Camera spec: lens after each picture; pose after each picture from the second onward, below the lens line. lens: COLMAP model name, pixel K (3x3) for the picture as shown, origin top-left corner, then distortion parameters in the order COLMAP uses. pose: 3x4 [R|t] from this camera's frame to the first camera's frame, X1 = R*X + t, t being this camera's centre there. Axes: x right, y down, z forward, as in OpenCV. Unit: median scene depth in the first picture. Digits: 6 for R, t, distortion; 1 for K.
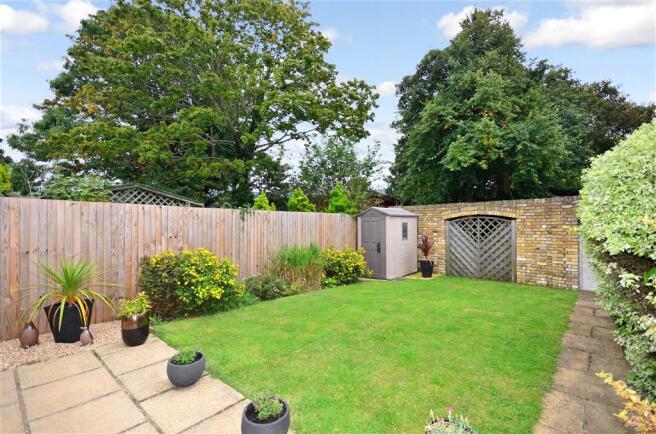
lens RADIAL K [[280.2, 0, 330.5], [0, 280.2, 223.9], [0, 0, 1]] dist [-0.002200, -0.000349]
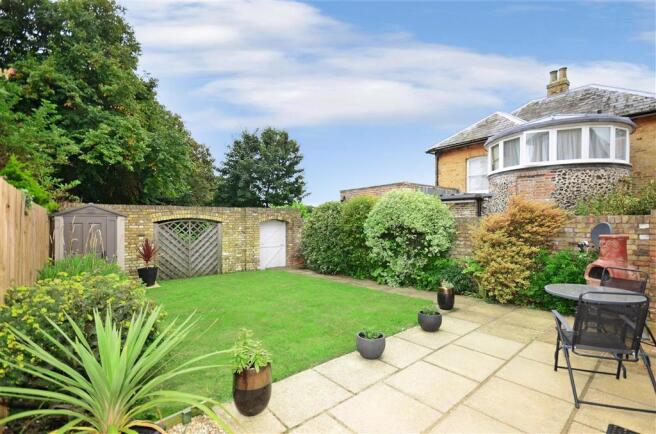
lens RADIAL K [[293.0, 0, 328.0], [0, 293.0, 217.0], [0, 0, 1]] dist [0.000507, -0.000110]
pose [[0.189935, 0.030447, 0.981324, -0.493769], [0.010857, 0.999393, -0.033109, 0.006639], [-0.981737, 0.016943, 0.189489, 0.261164]]
